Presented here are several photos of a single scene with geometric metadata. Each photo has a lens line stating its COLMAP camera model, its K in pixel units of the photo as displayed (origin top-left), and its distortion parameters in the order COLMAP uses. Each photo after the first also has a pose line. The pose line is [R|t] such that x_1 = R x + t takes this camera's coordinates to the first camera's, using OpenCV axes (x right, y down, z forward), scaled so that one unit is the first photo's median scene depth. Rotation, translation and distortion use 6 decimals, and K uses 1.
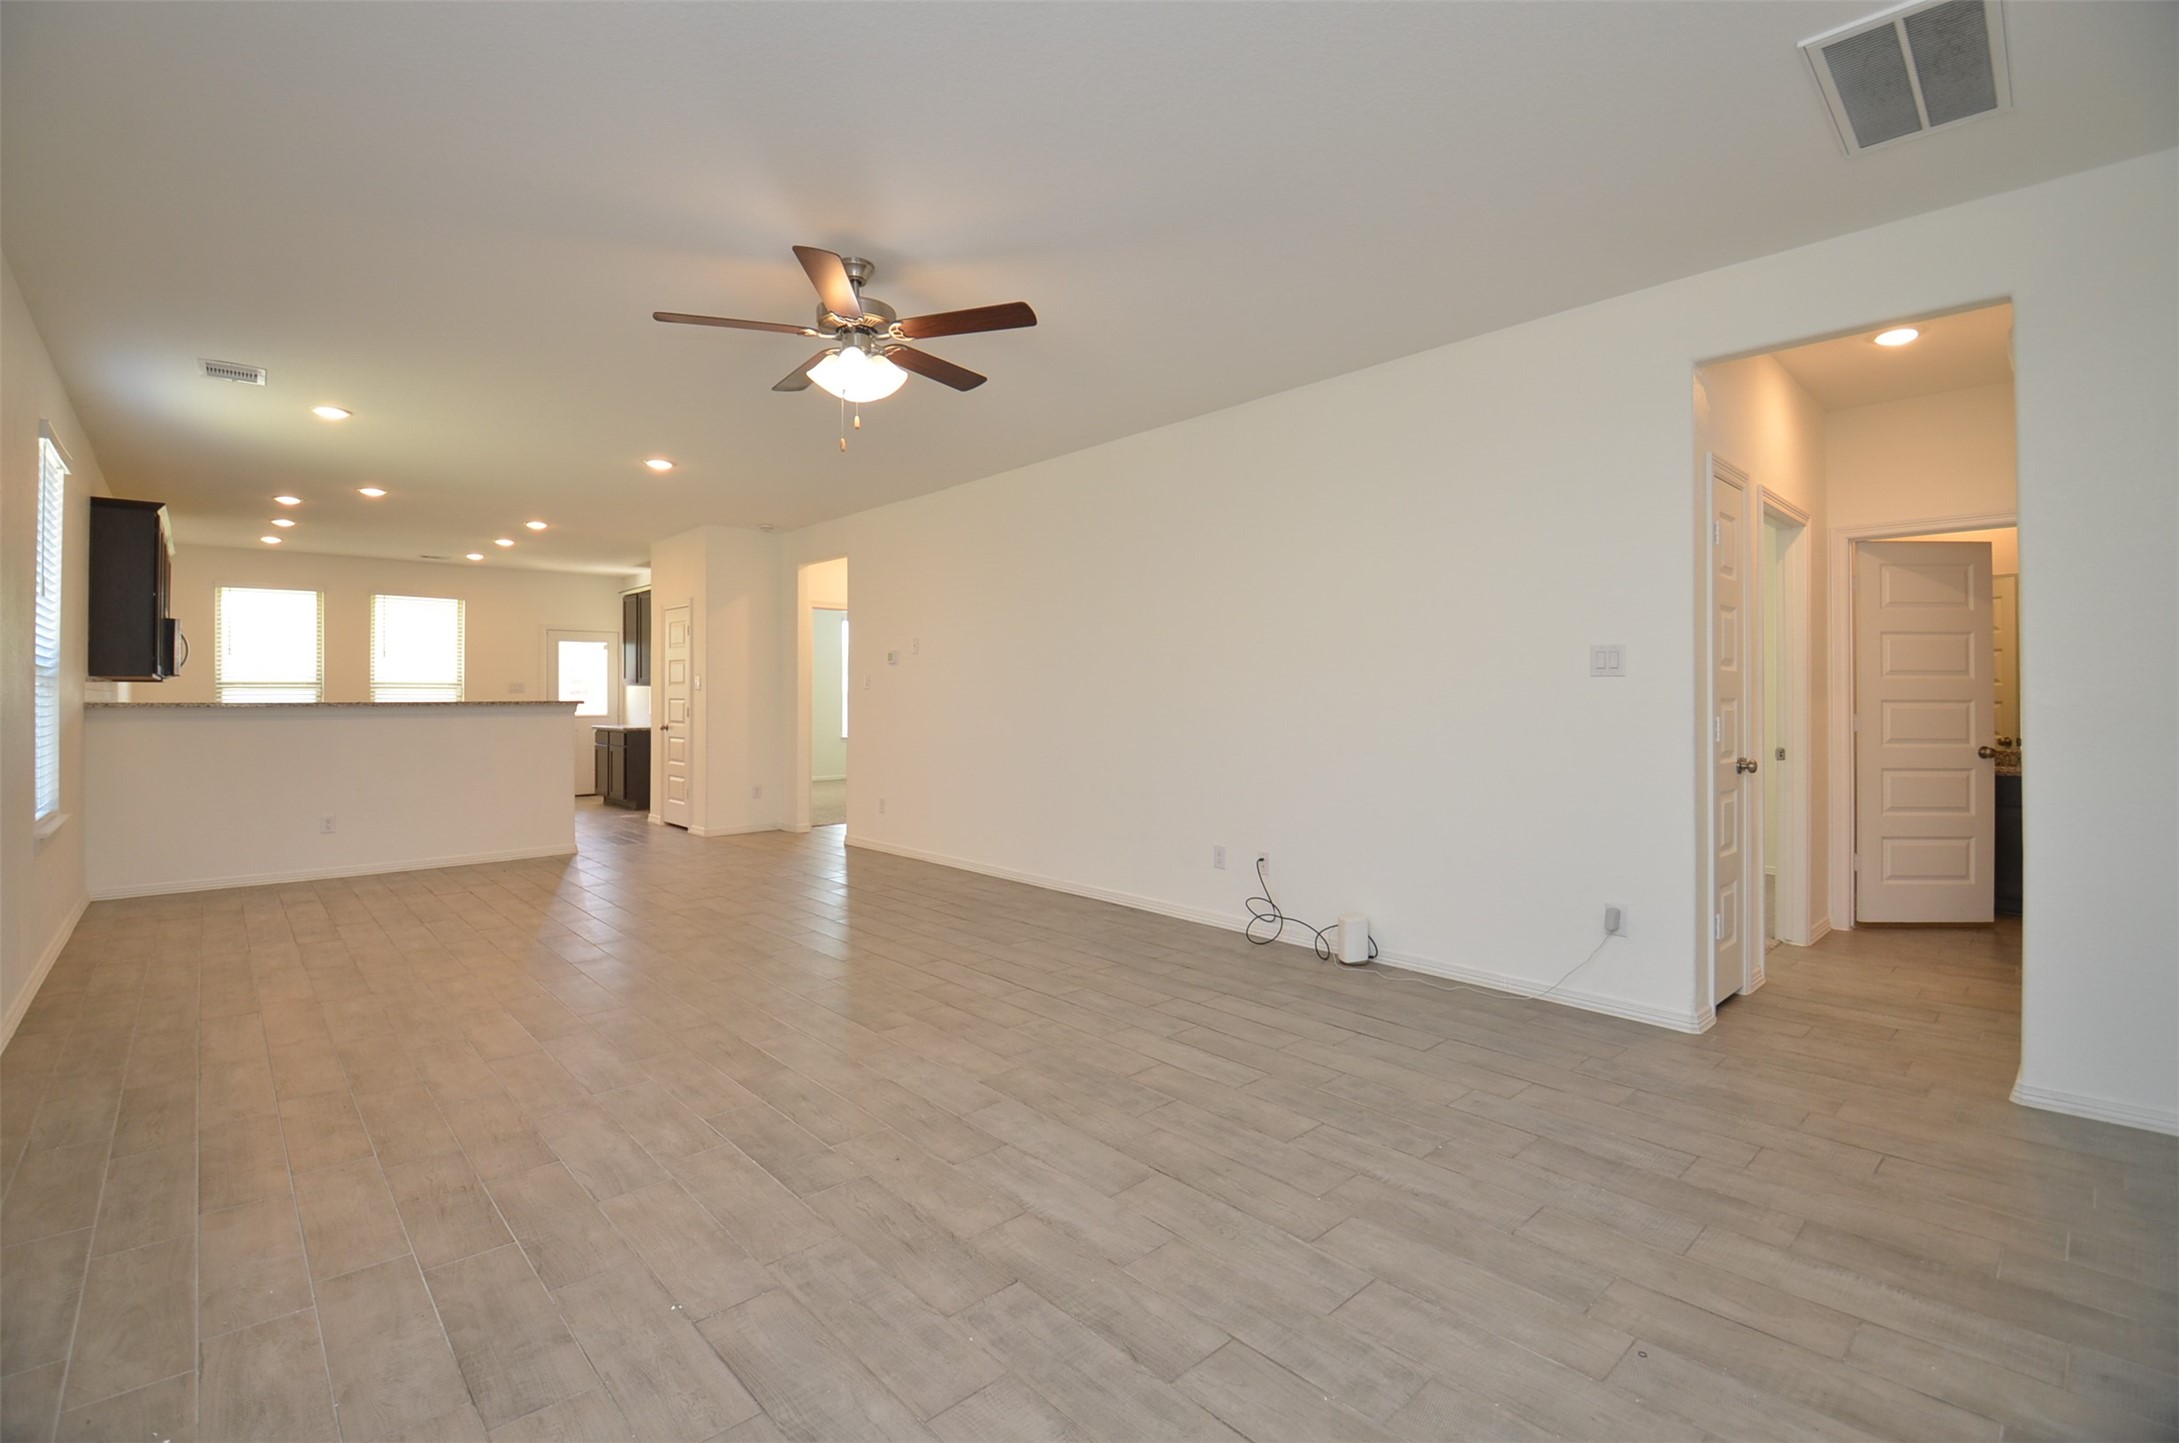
lens RADIAL K [[956.5, 0, 1097.4], [0, 956.5, 701.7], [0, 0, 1]] dist [0.002518, -0.015755]
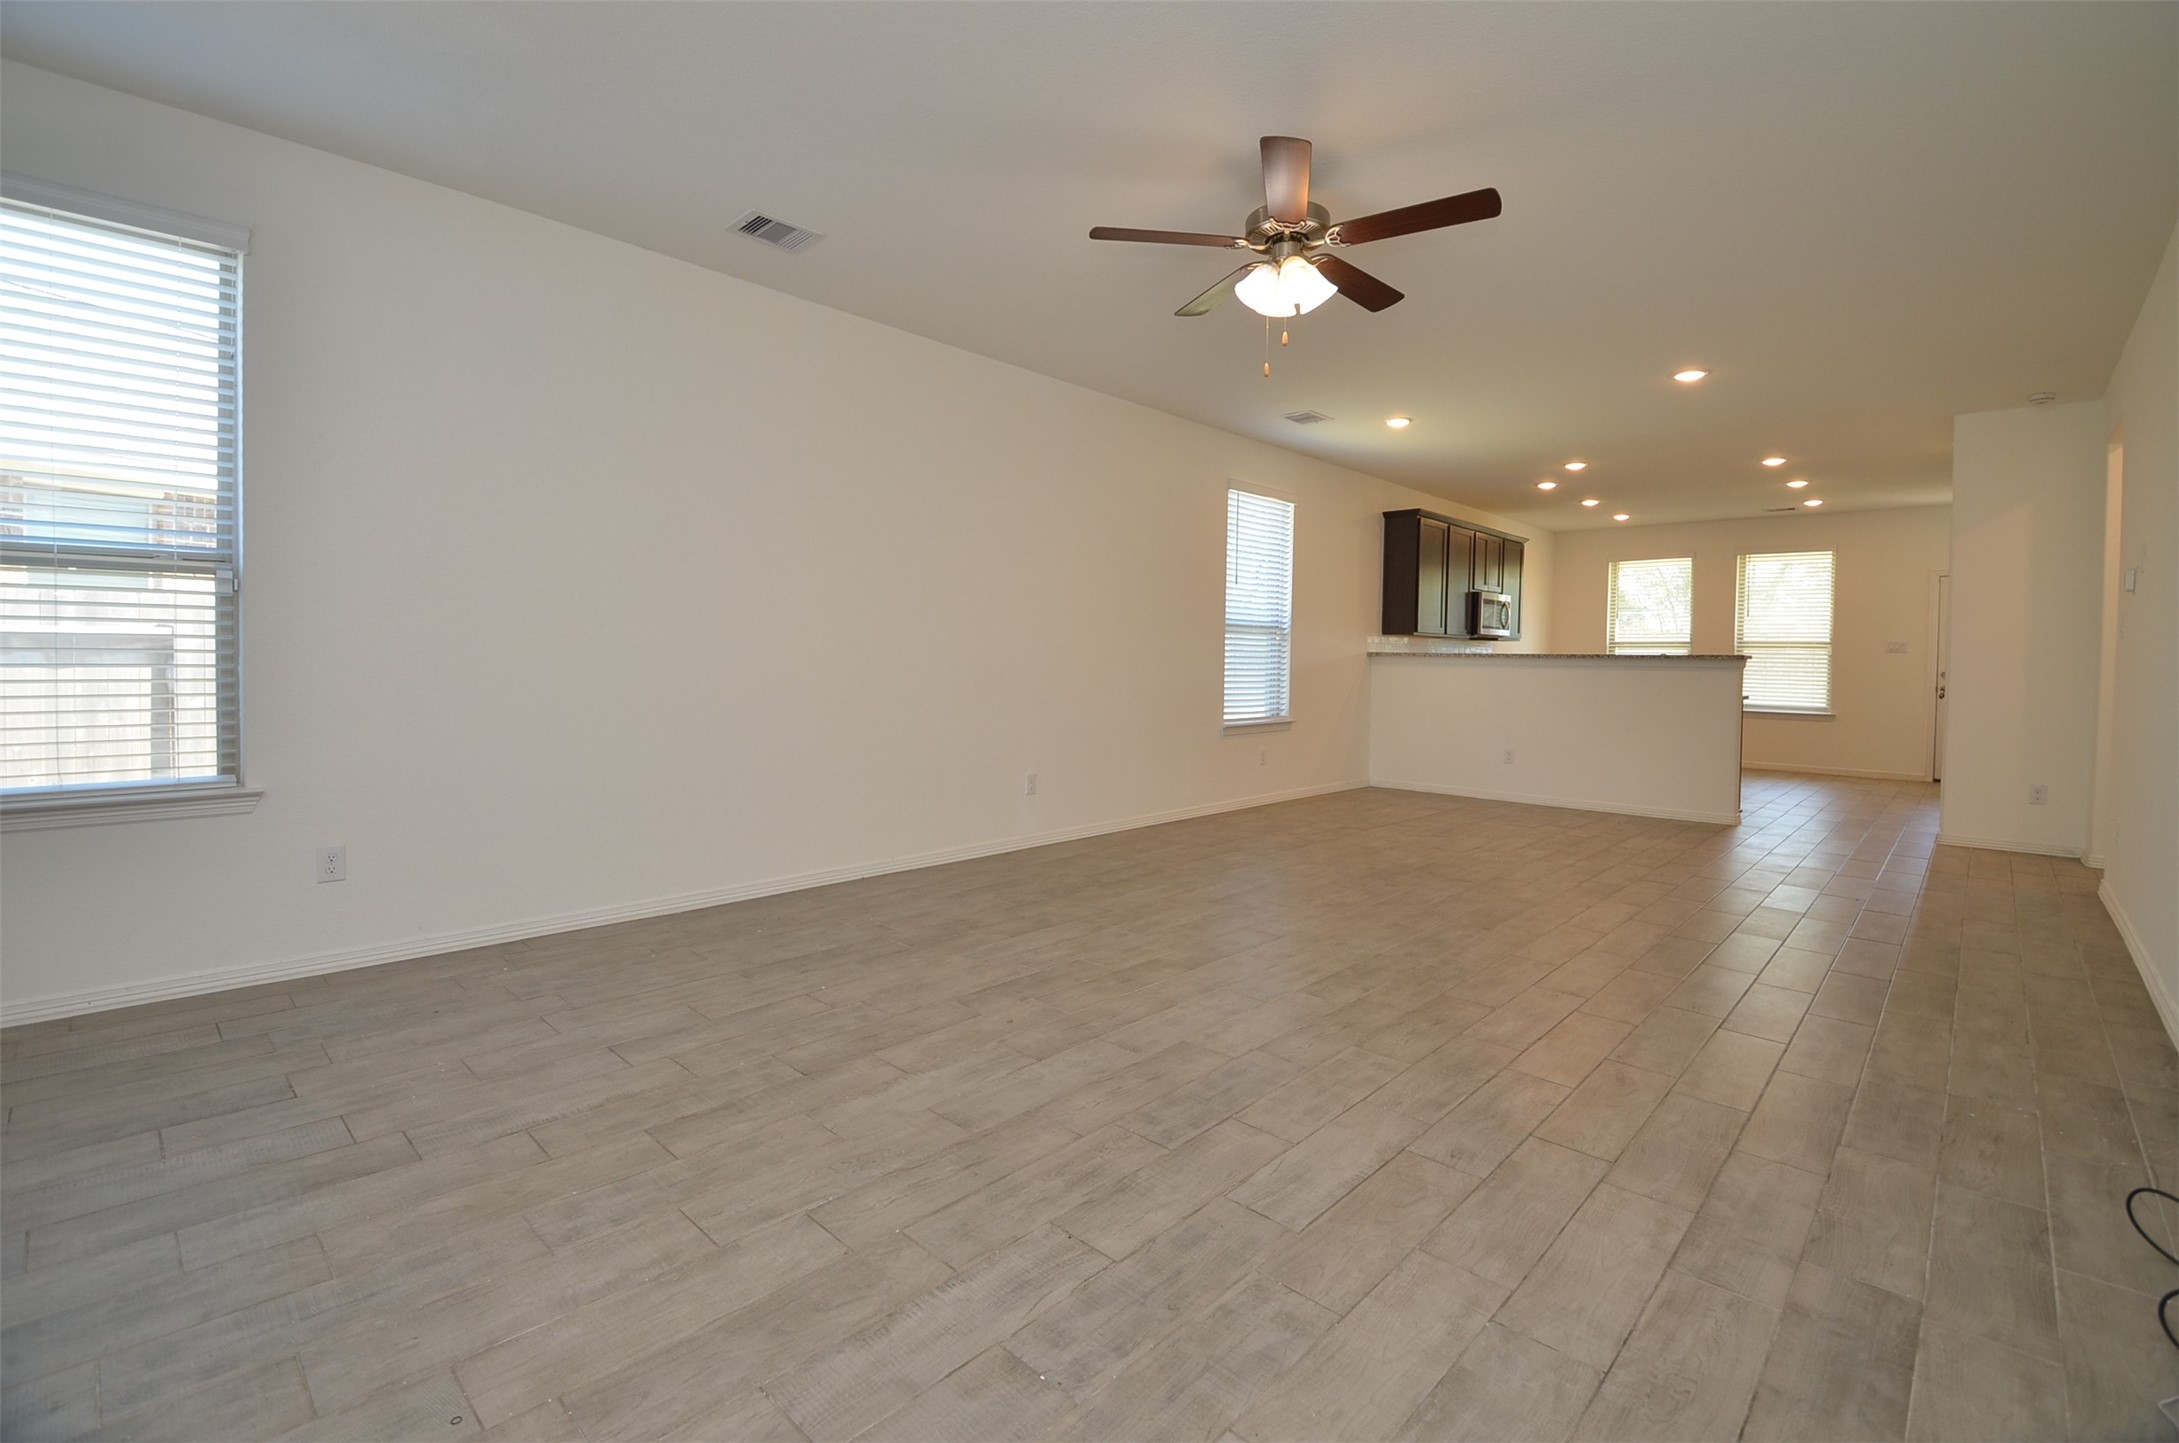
lens RADIAL K [[956.5, 0, 1072.5], [0, 956.5, 668.9], [0, 0, 1]] dist [0.002518, -0.015755]
pose [[0.070227, 0.020487, -0.997321, 0.931983], [-0.023283, 0.999550, 0.018893, 0.027894], [0.997259, 0.021893, 0.070673, 0.976182]]
